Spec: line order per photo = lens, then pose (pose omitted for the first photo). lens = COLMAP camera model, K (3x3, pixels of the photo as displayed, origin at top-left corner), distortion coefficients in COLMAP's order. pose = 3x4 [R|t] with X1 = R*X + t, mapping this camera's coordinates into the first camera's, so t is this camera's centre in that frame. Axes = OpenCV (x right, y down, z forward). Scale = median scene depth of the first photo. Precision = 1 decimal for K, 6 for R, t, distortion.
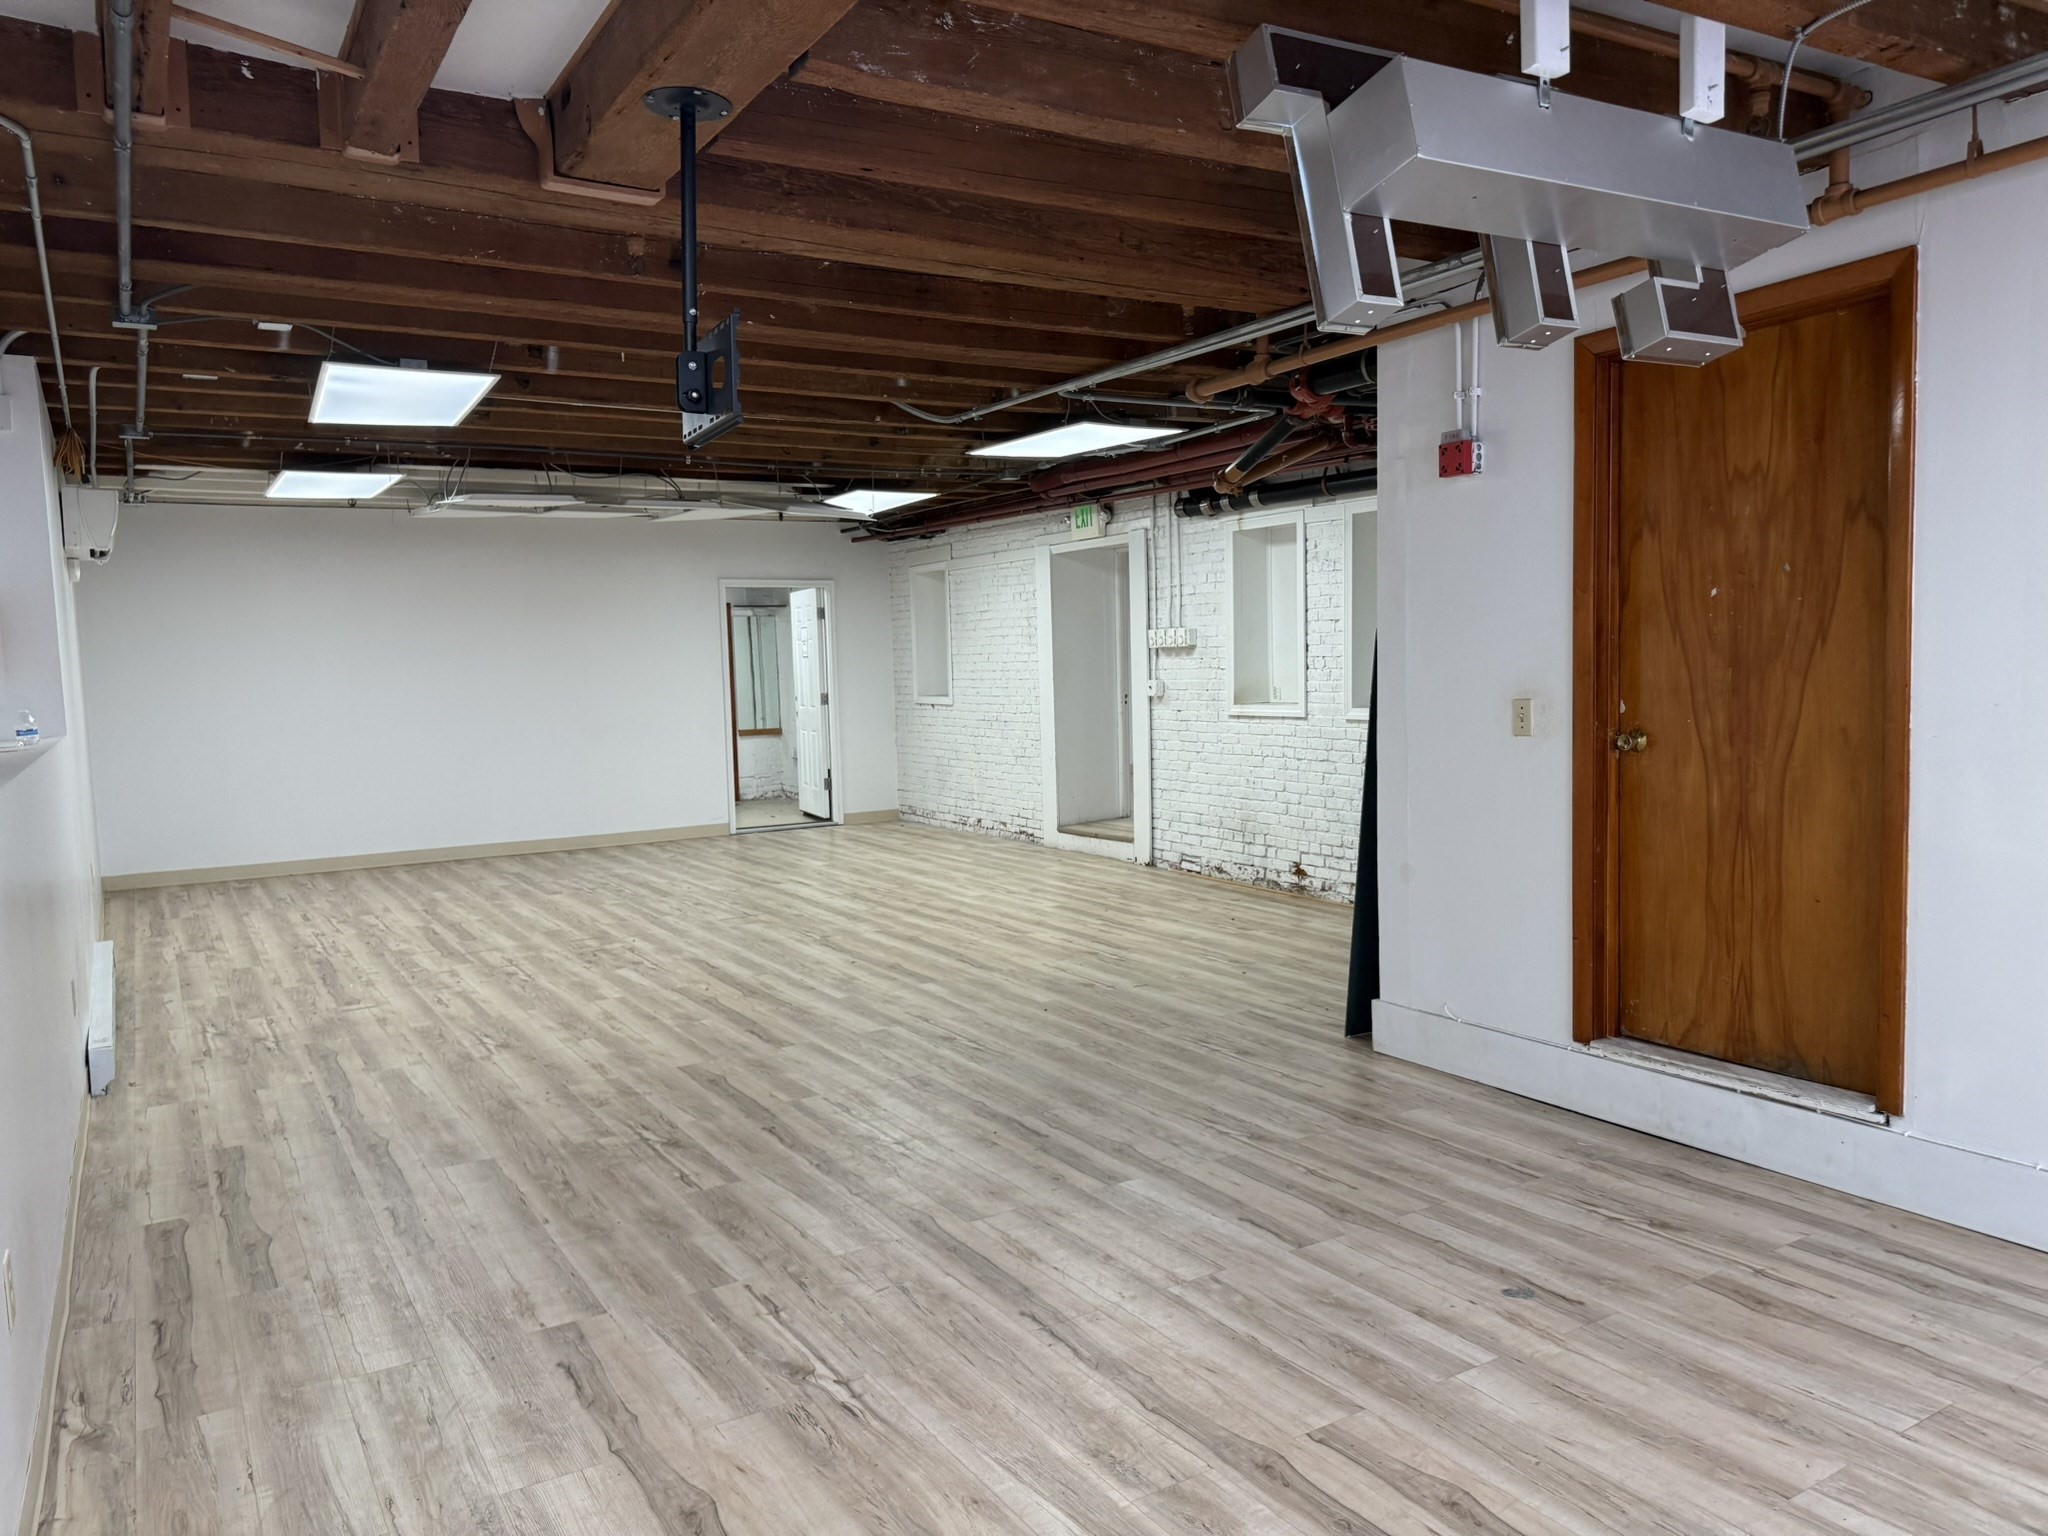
lens RADIAL K [[1412.8, 0, 955.4], [0, 1412.8, 768.4], [0, 0, 1]] dist [0.048511, -0.069333]
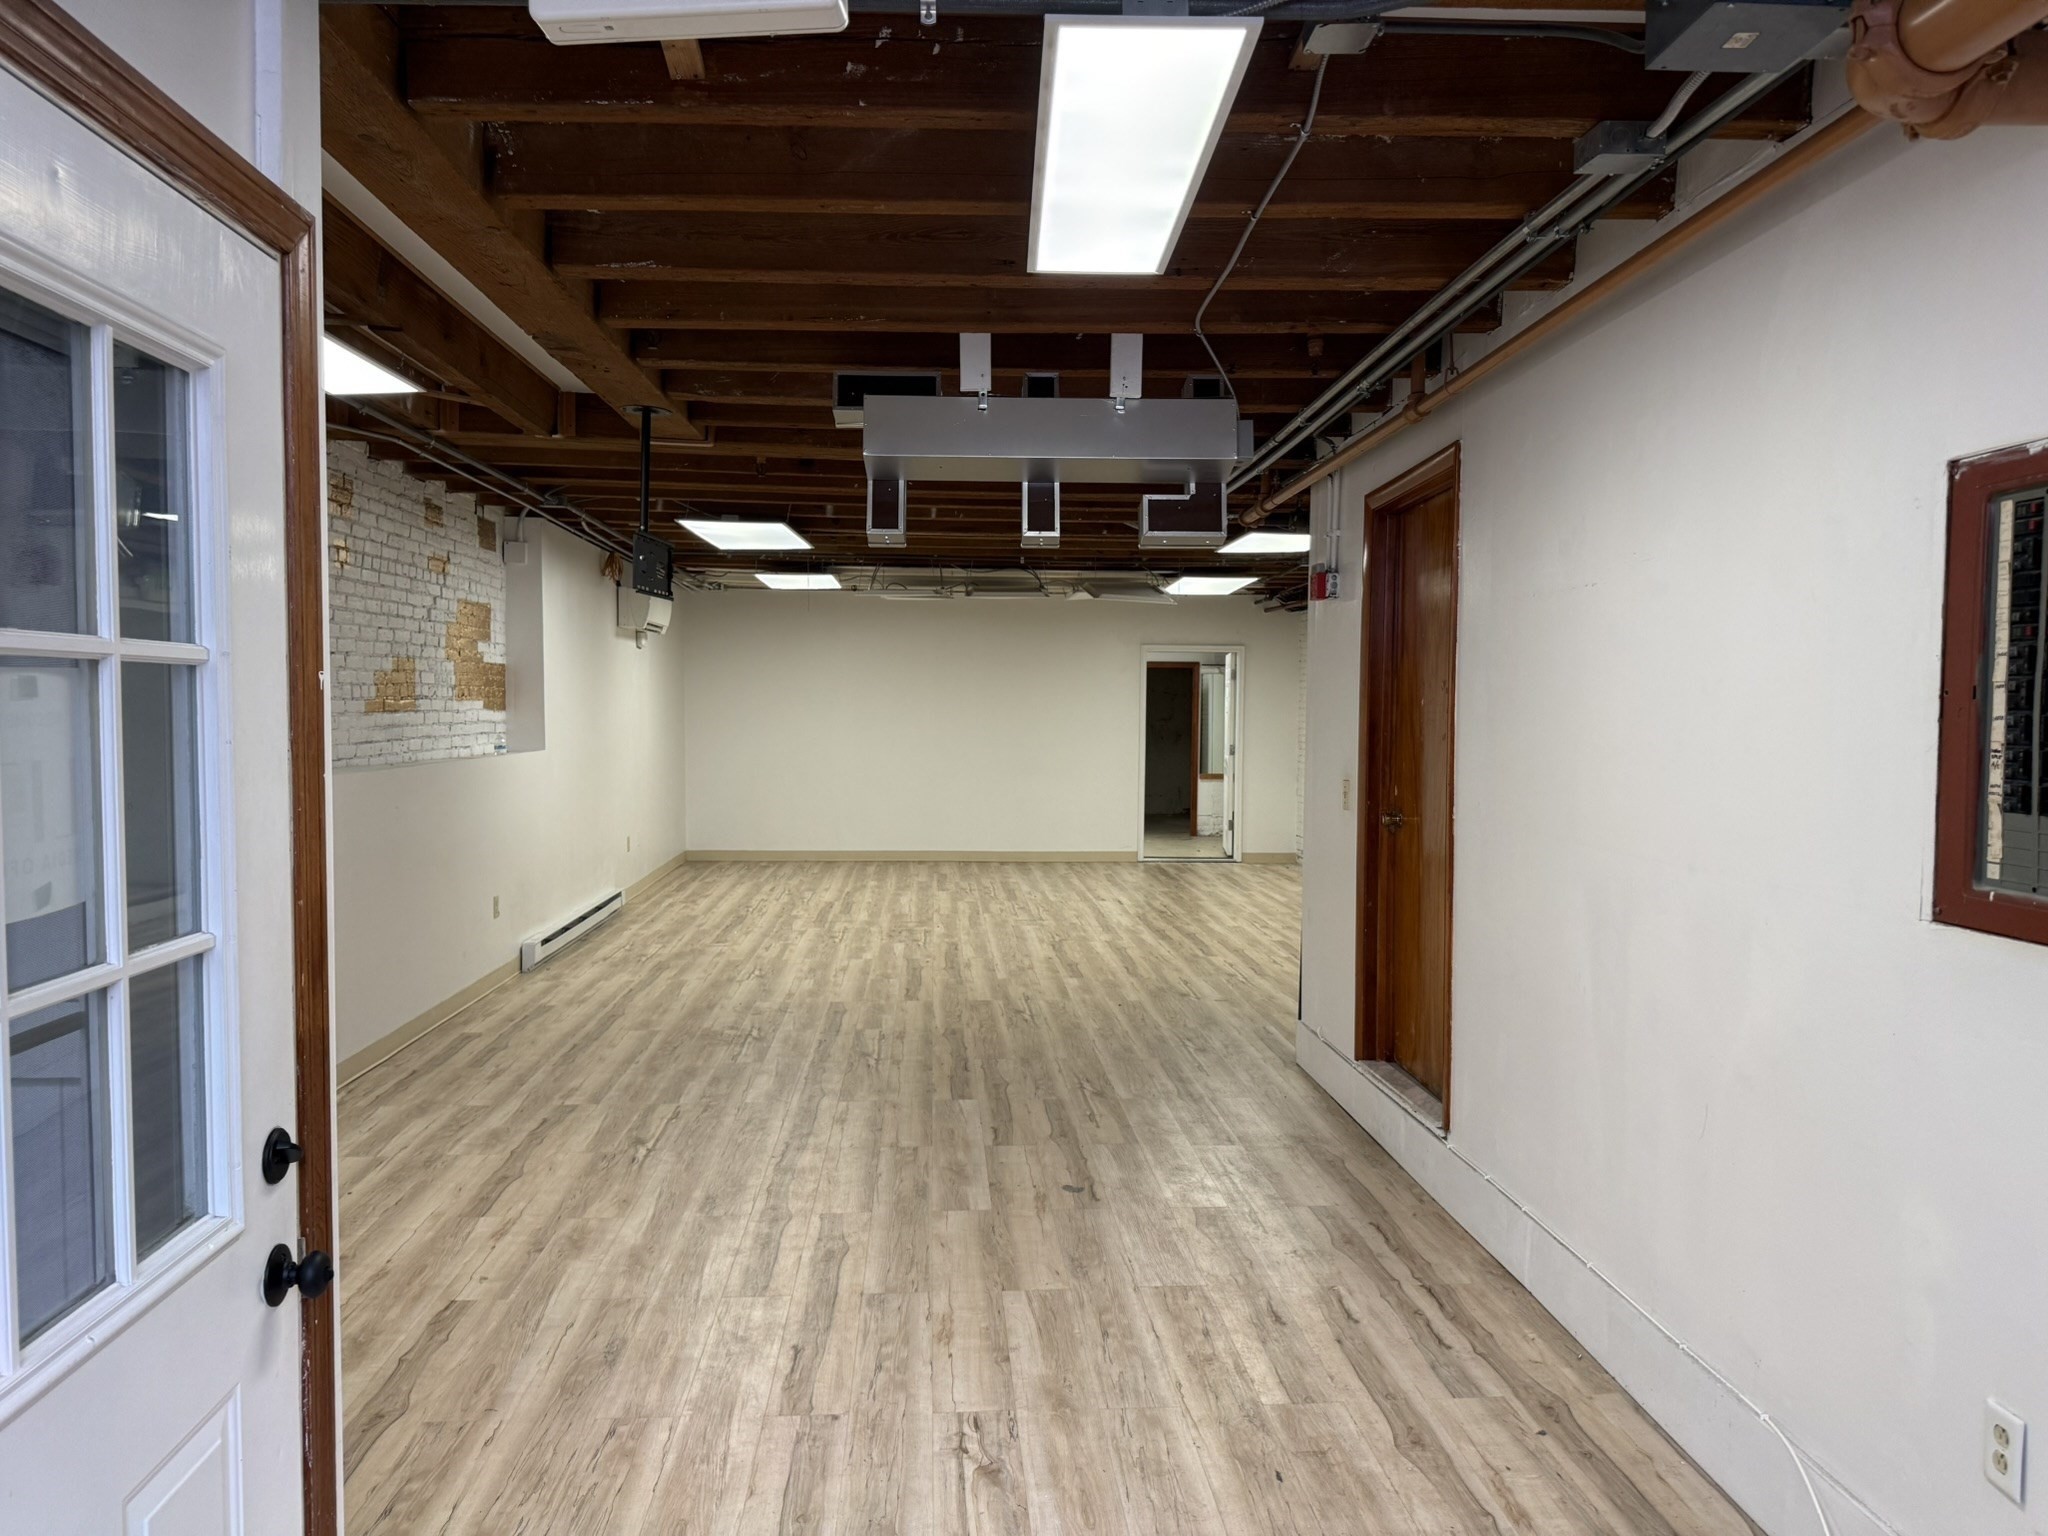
lens RADIAL K [[1380.4, 0, 1024.0], [0, 1380.4, 768.0], [0, 0, 1]] dist [0.052132, -0.070786]
pose [[0.896798, 0.056664, -0.438797, 0.896883], [-0.070079, 0.997437, -0.014421, -0.029952], [0.436855, 0.043683, 0.898471, -0.283121]]
